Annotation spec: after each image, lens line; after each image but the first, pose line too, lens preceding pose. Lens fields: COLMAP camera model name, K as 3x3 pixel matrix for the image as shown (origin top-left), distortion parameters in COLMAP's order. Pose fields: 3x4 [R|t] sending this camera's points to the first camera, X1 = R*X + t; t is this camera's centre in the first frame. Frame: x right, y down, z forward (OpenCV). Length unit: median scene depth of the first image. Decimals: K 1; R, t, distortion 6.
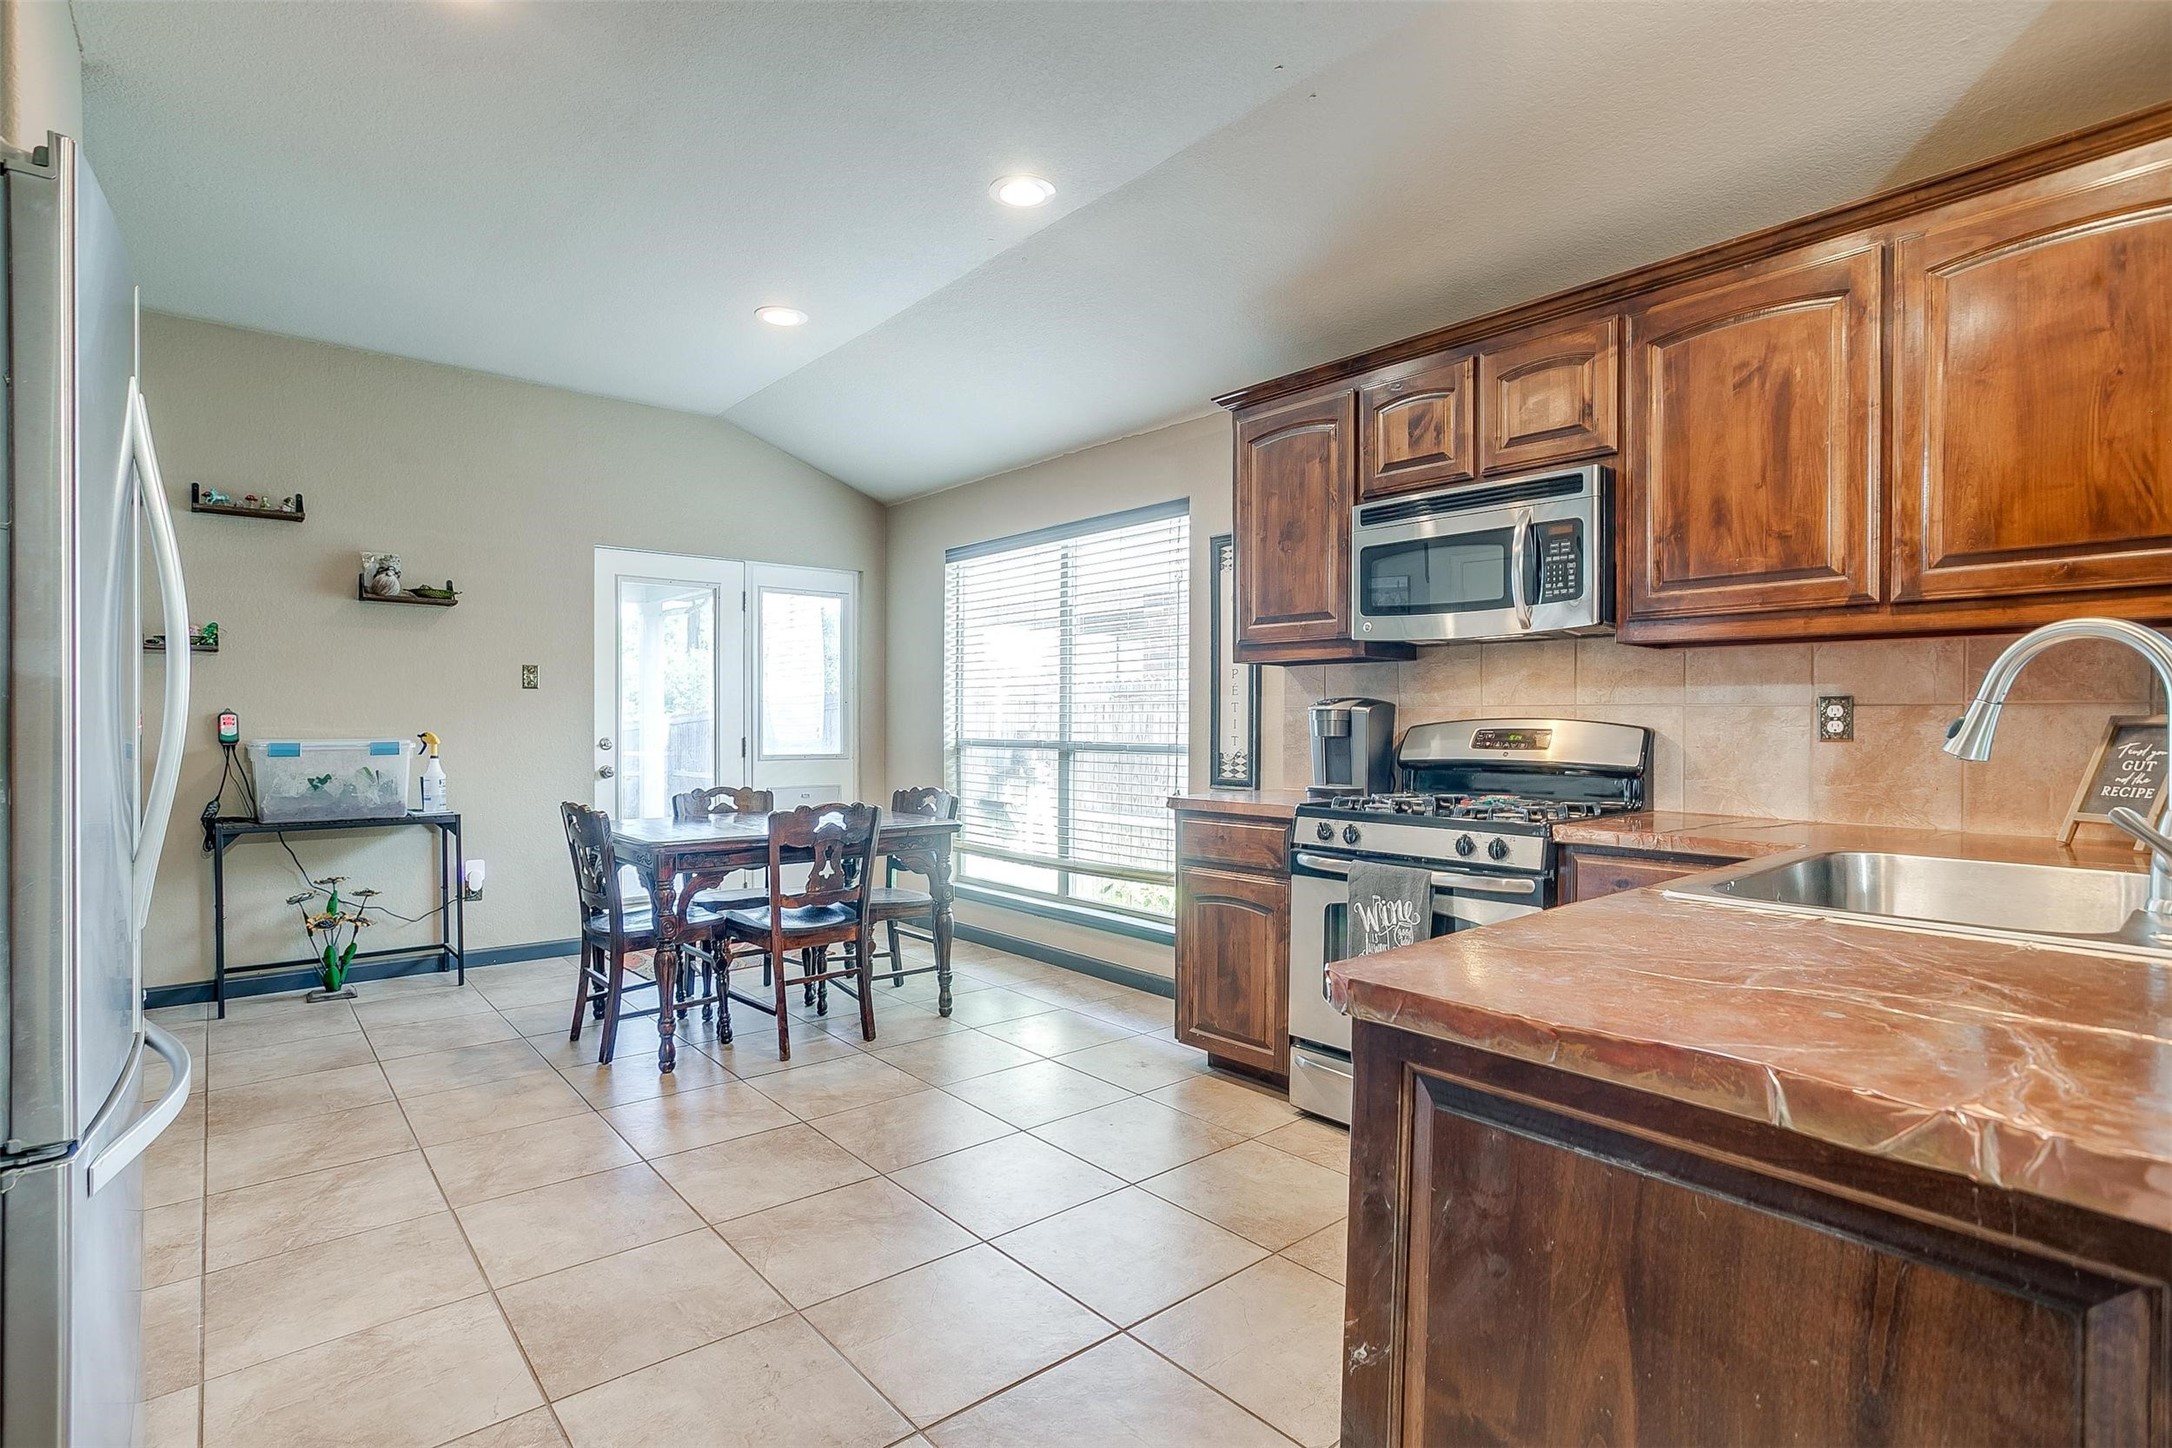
lens RADIAL K [[1056.8, 0, 1067.0], [0, 1056.8, 737.5], [0, 0, 1]] dist [-0.041761, 0.018455]
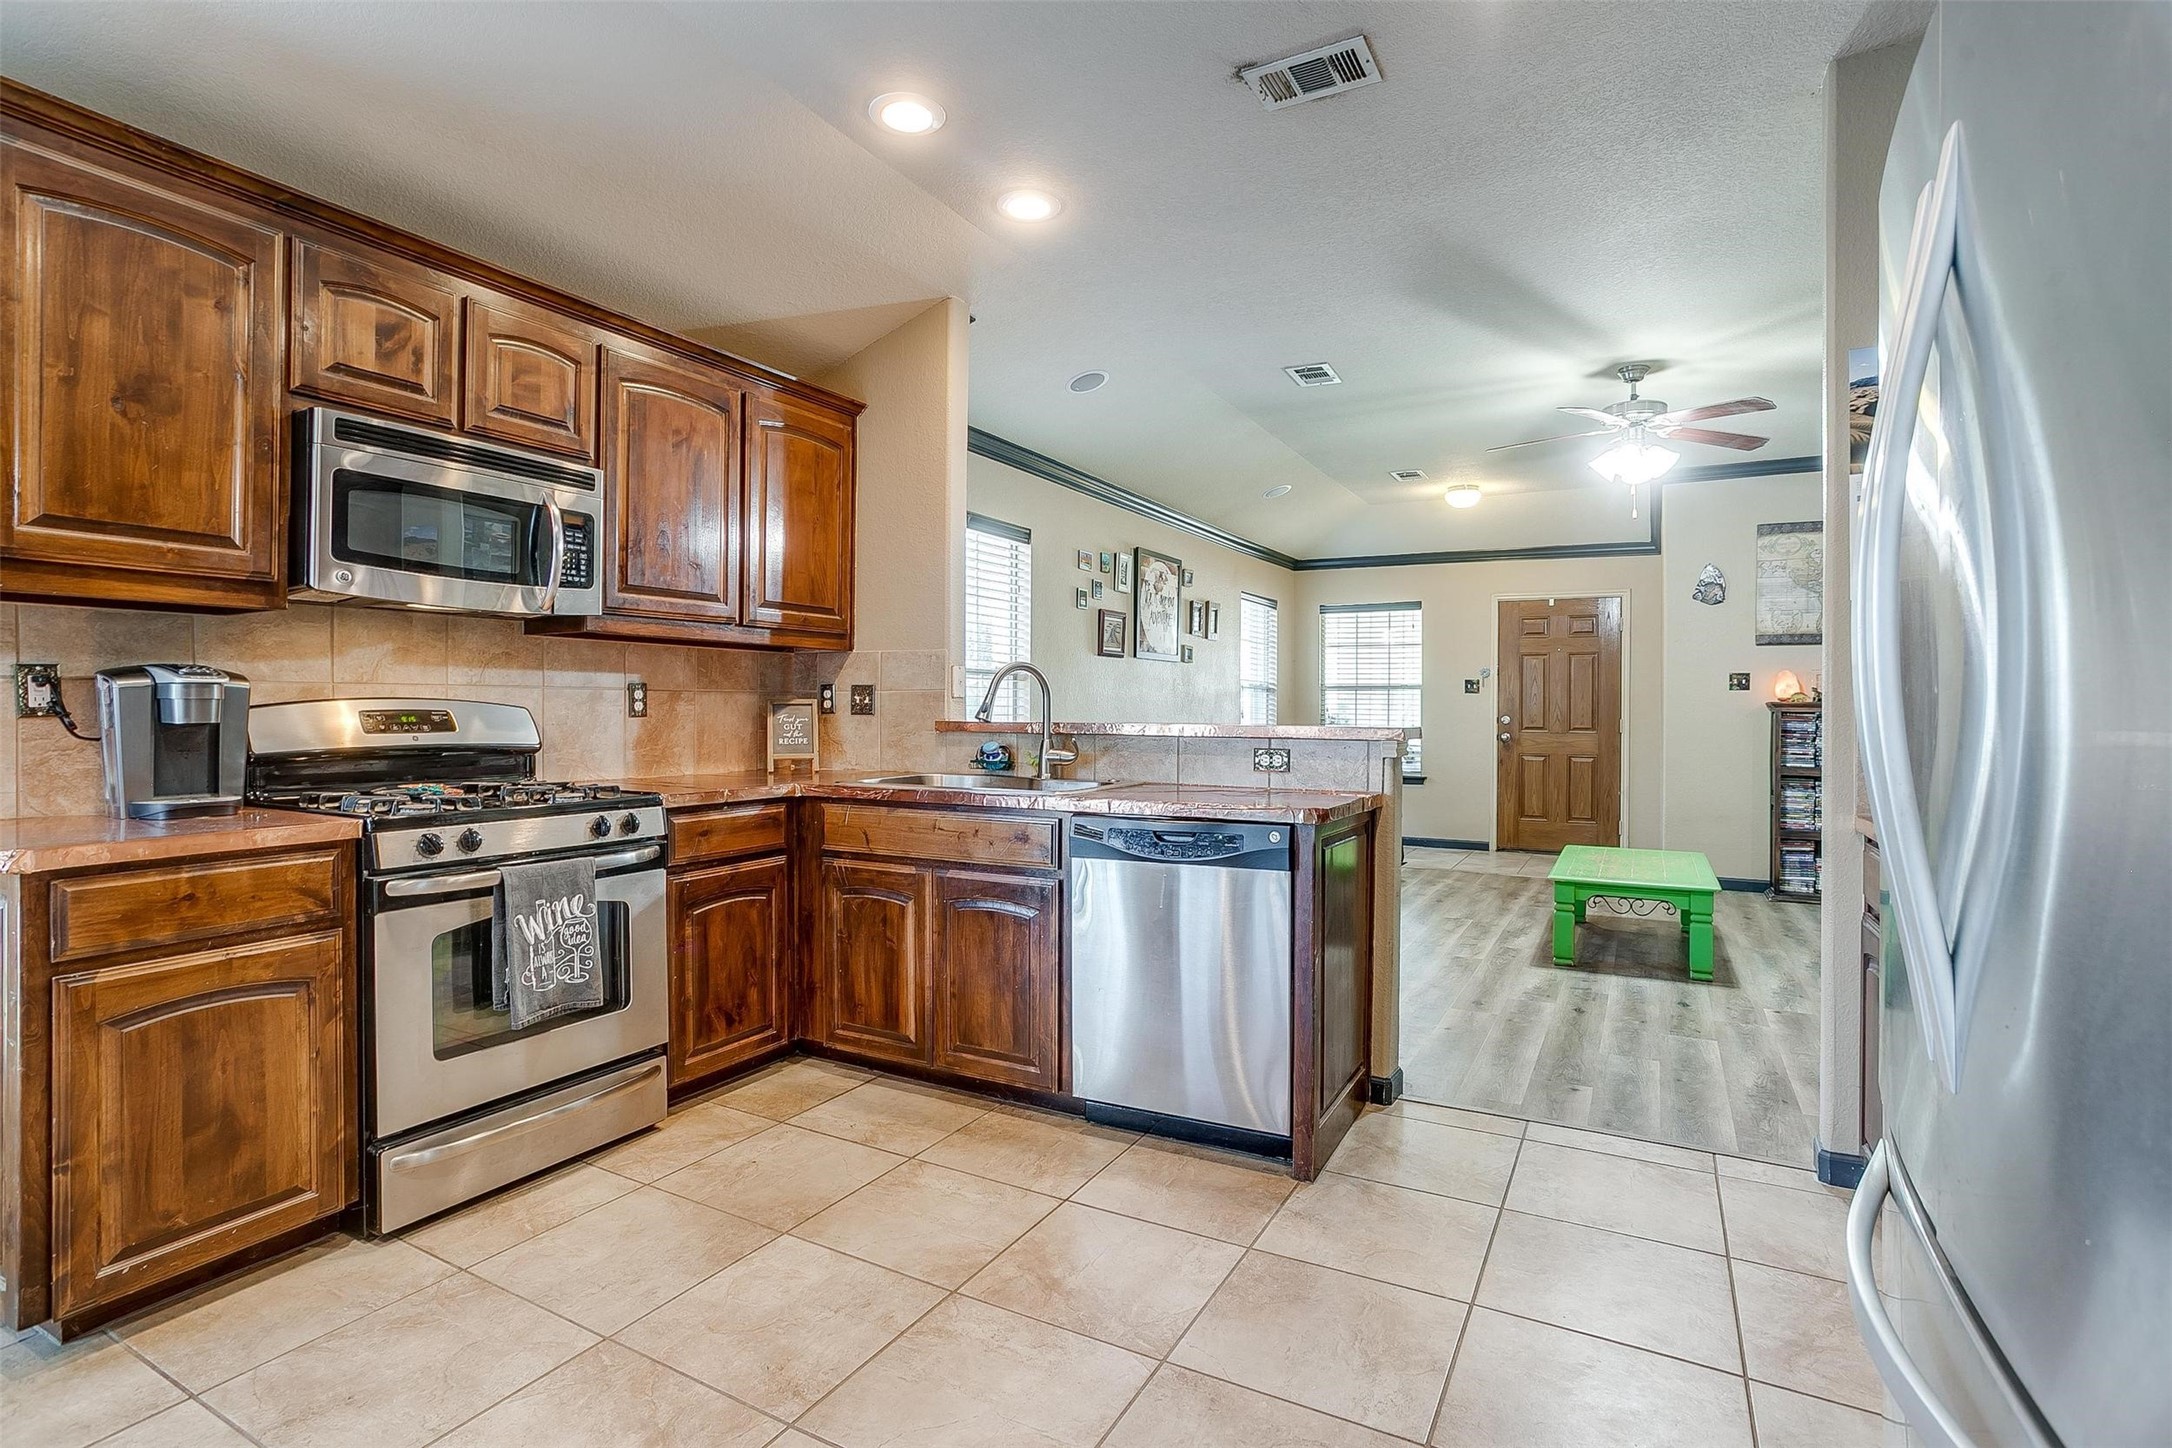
lens RADIAL K [[1056.8, 0, 1084.6], [0, 1056.8, 695.3], [0, 0, 1]] dist [-0.041761, 0.018455]
pose [[-0.366450, 0.003252, 0.930432, -0.469166], [0.004902, 0.999987, -0.001564, -0.012080], [-0.930425, 0.003988, -0.366462, 0.610463]]
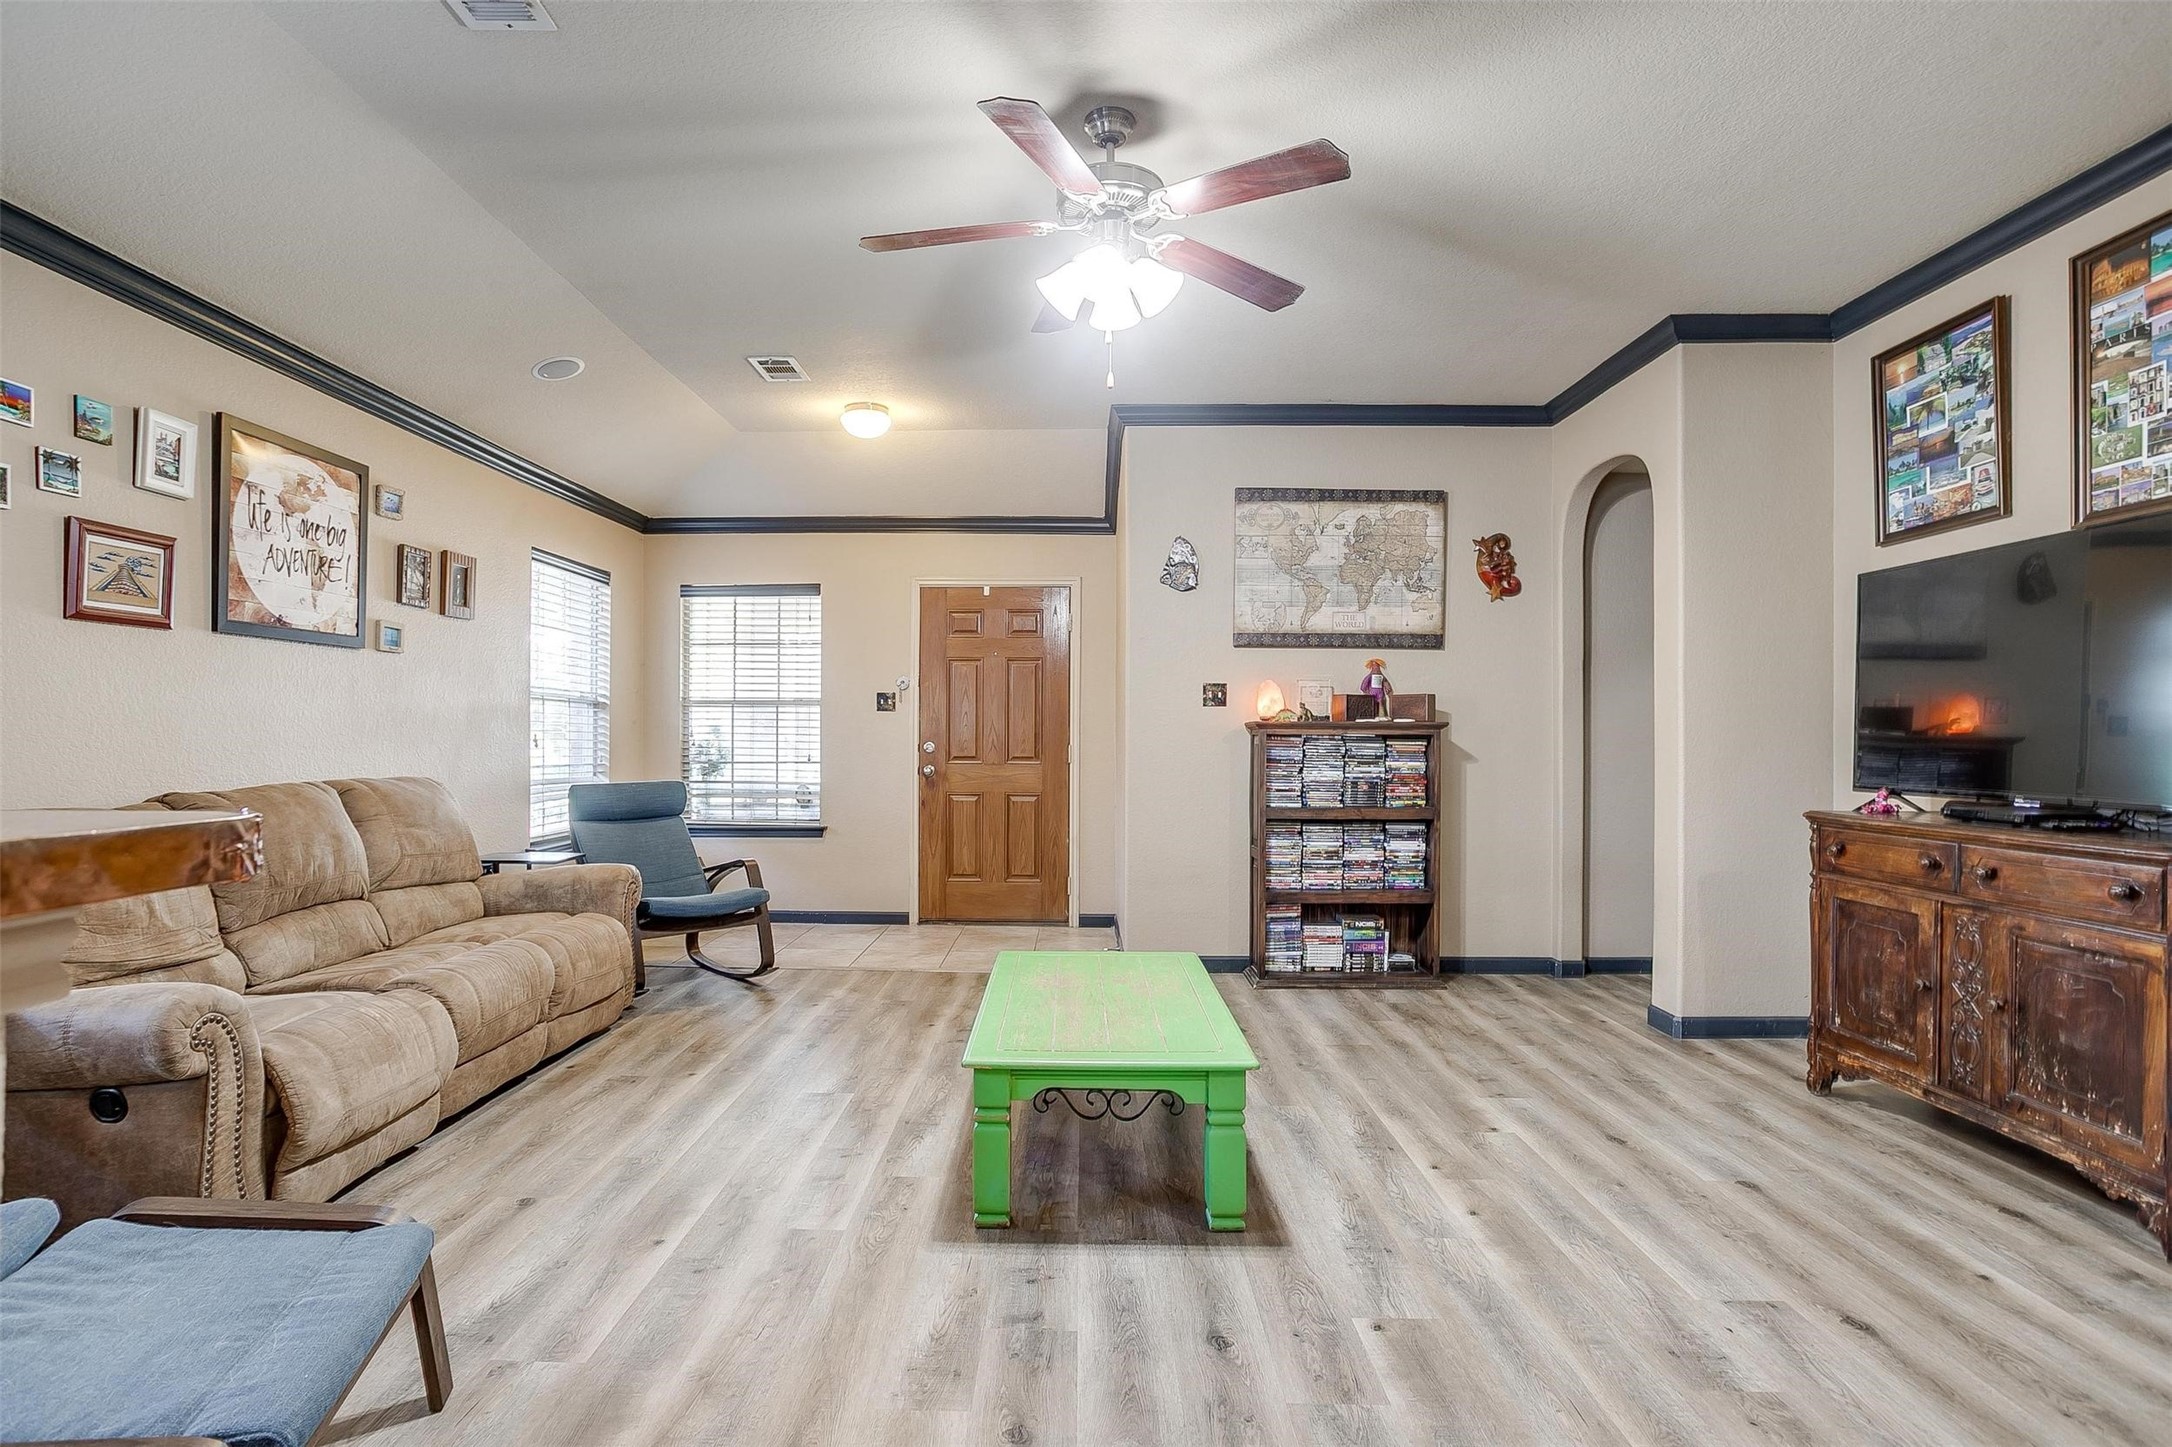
lens RADIAL K [[1056.8, 0, 1046.2], [0, 1056.8, 739.7], [0, 0, 1]] dist [-0.041761, 0.018455]
pose [[-0.745916, -0.010295, 0.665960, -0.003445], [0.002866, 0.999822, 0.018667, -0.001837], [-0.666033, 0.015833, -0.745754, 0.116333]]
